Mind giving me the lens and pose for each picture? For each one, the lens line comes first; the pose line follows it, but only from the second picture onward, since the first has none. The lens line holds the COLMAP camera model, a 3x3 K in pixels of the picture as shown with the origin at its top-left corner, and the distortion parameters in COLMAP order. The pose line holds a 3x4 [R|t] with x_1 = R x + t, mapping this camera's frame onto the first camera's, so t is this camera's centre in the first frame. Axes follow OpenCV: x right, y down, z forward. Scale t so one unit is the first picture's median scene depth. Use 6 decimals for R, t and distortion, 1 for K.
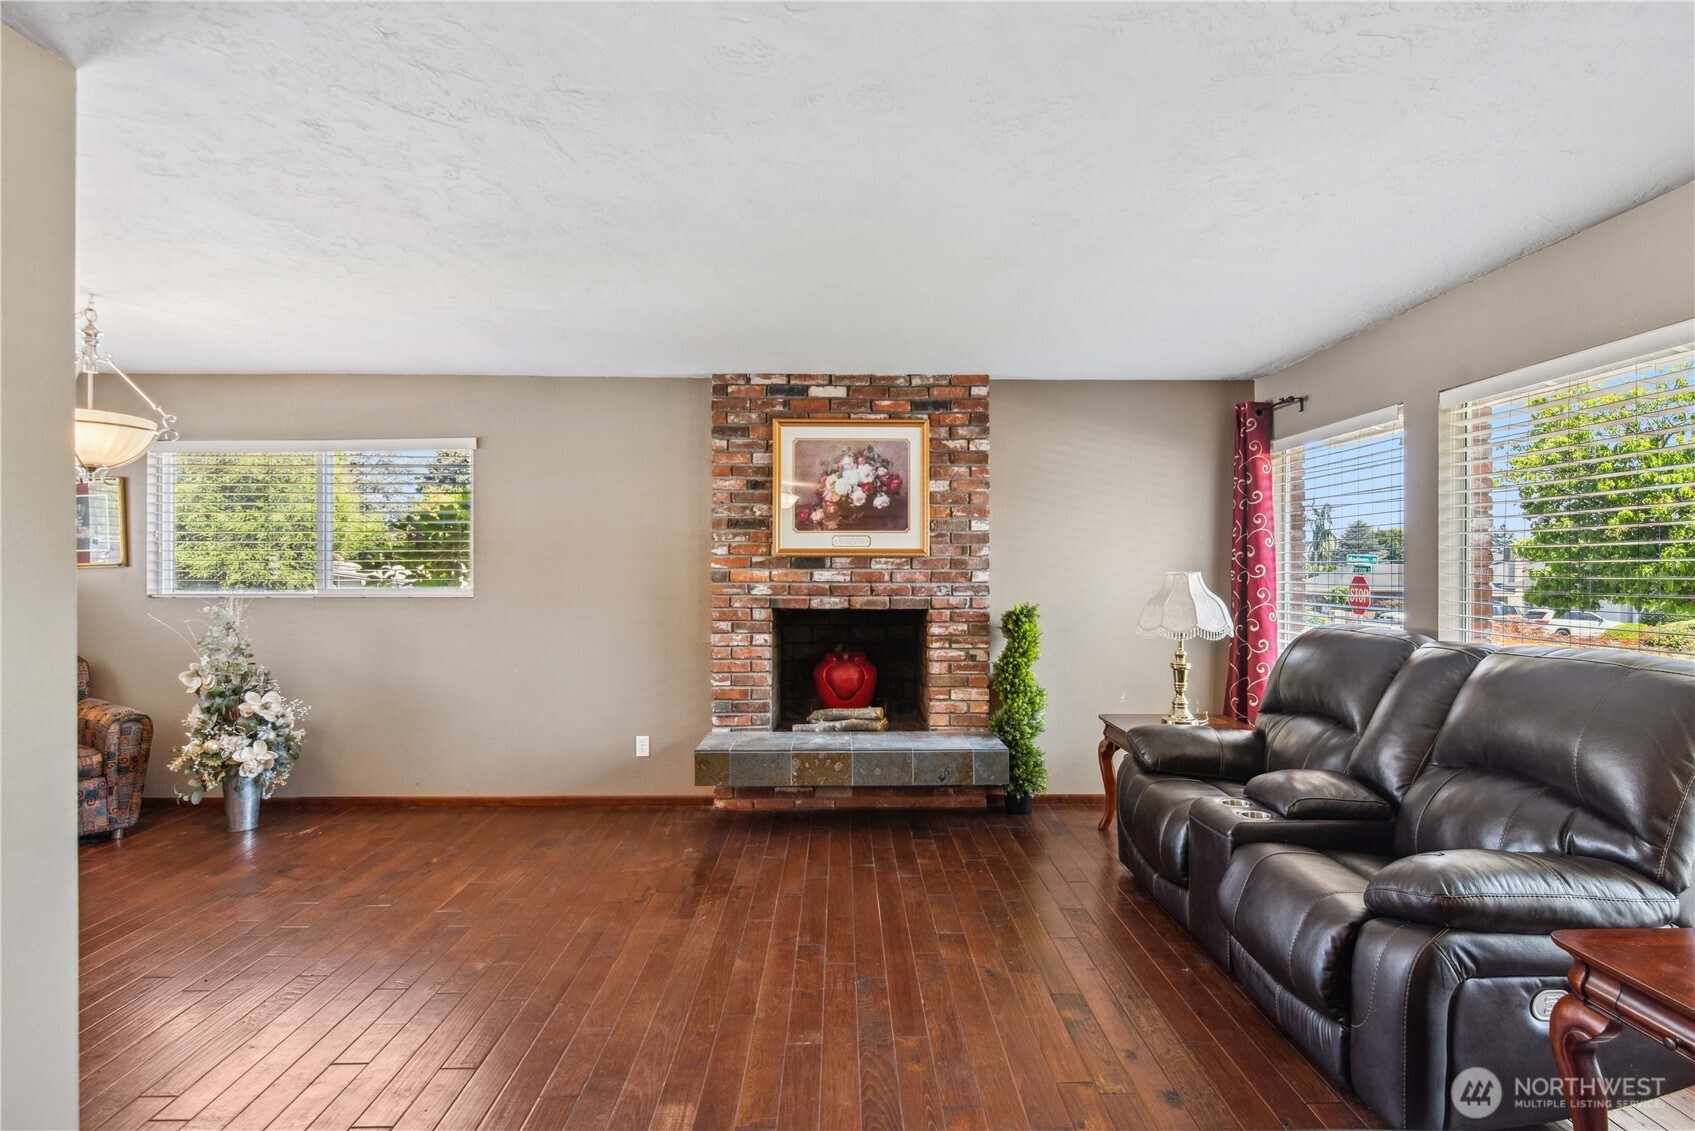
lens RADIAL K [[873.2, 0, 847.0], [0, 873.2, 563.3], [0, 0, 1]] dist [0.002689, 0.000941]
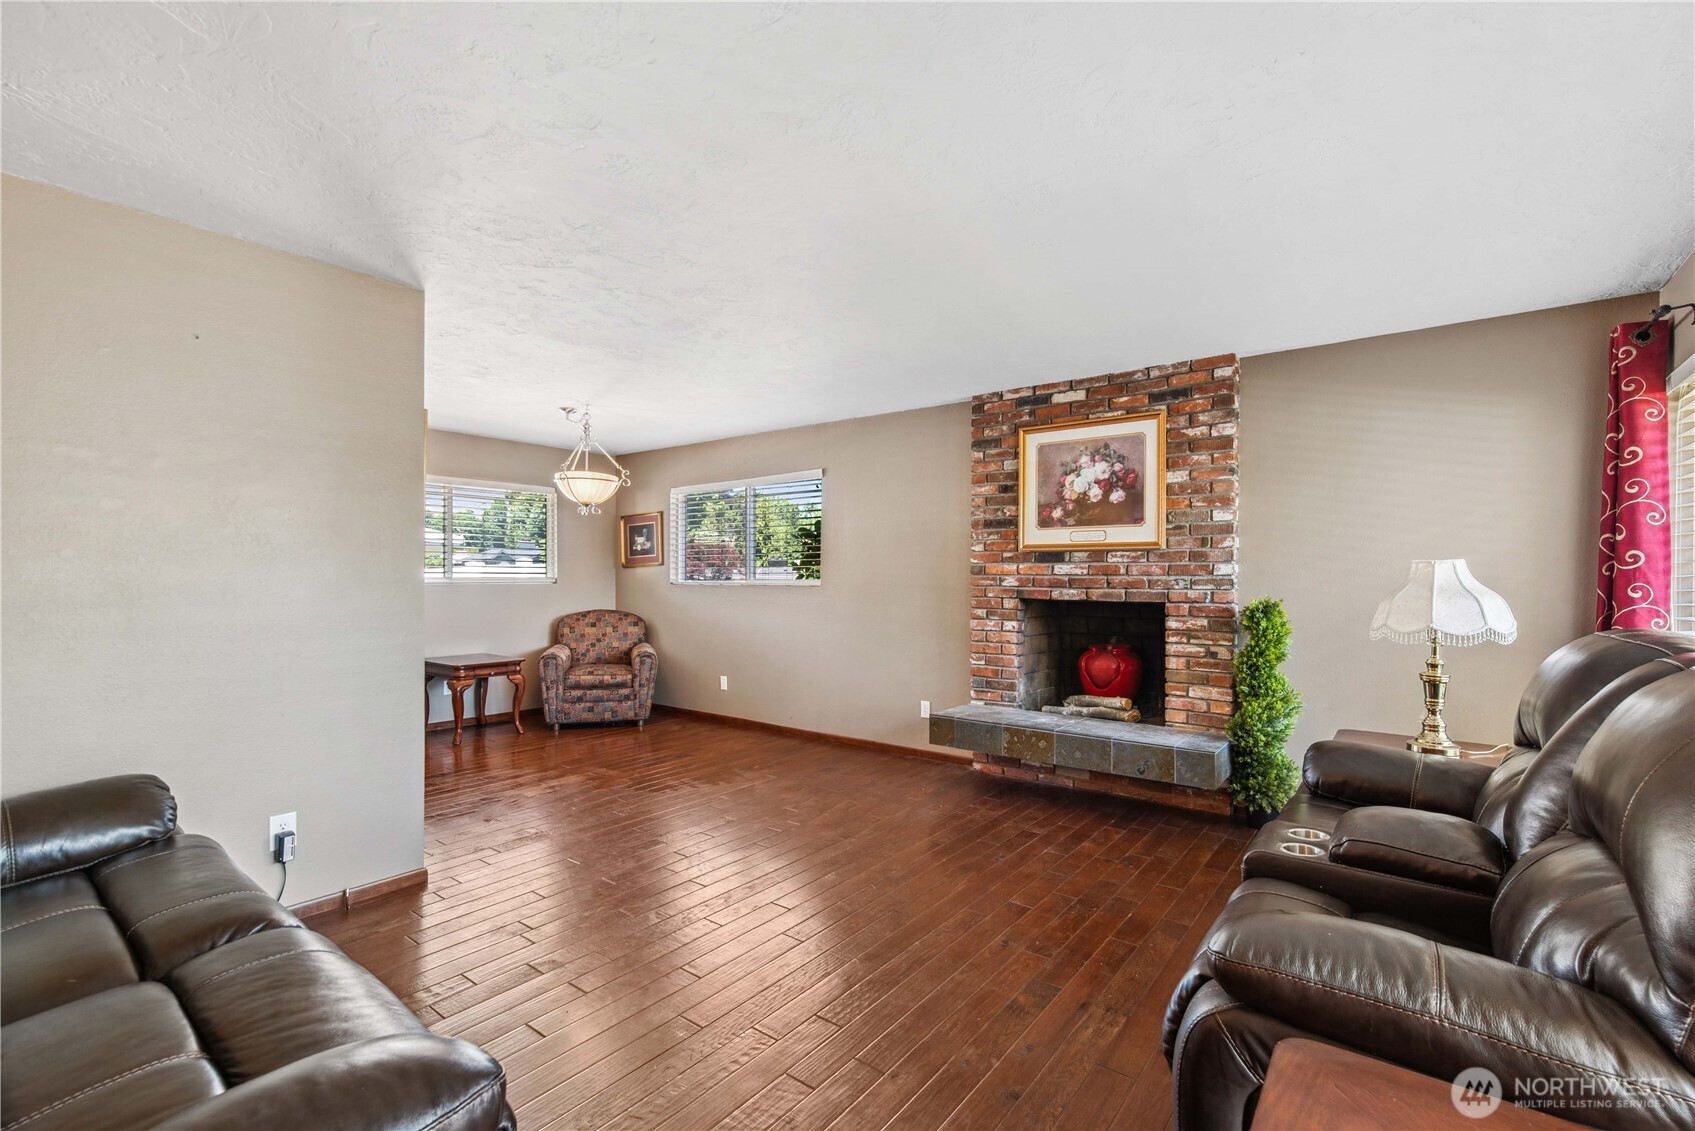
lens RADIAL K [[743.9, 0, 845.8], [0, 743.9, 576.0], [0, 0, 1]] dist [-0.000116, 0.000135]
pose [[0.779614, 0.002464, -0.626255, 0.337431], [-0.001070, 0.999996, 0.002602, 0.020621], [0.626259, -0.001359, 0.779614, 0.120706]]
